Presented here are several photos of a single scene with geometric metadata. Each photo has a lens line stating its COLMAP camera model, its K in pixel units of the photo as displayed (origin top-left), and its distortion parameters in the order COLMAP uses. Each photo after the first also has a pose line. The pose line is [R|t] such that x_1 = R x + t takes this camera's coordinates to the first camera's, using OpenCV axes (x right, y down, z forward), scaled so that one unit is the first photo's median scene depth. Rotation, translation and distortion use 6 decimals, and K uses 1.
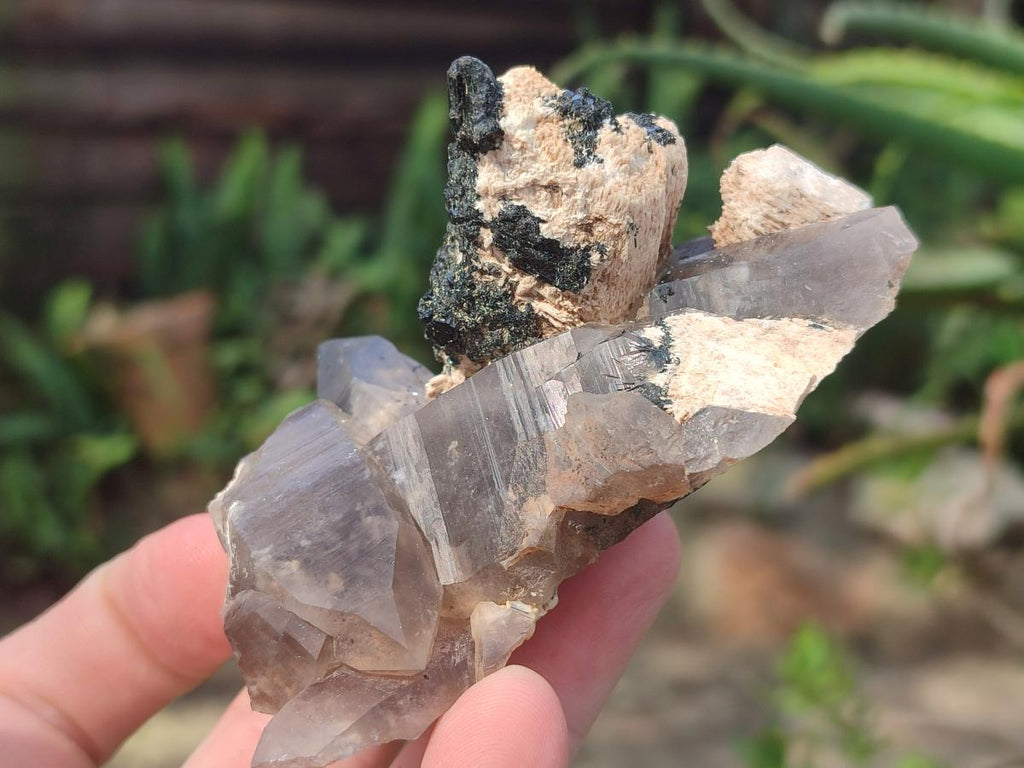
lens RADIAL K [[1546.2, 0, 512.0], [0, 1546.2, 384.0], [0, 0, 1]] dist [0.327184, -2.705632]
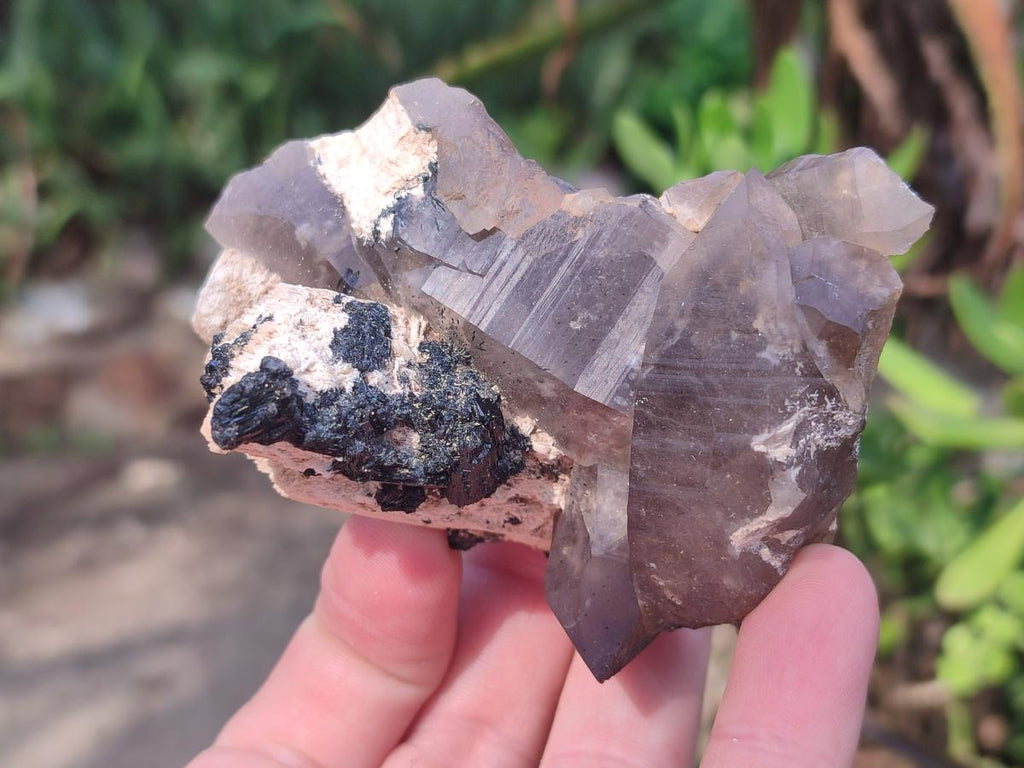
lens RADIAL K [[1546.2, 0, 512.0], [0, 1546.2, 384.0], [0, 0, 1]] dist [0.327184, -2.705632]
pose [[-0.486085, -0.538831, 0.688028, -0.758179], [0.867384, -0.393514, 0.304616, -0.329638], [0.106612, 0.744854, 0.658655, 0.372761]]
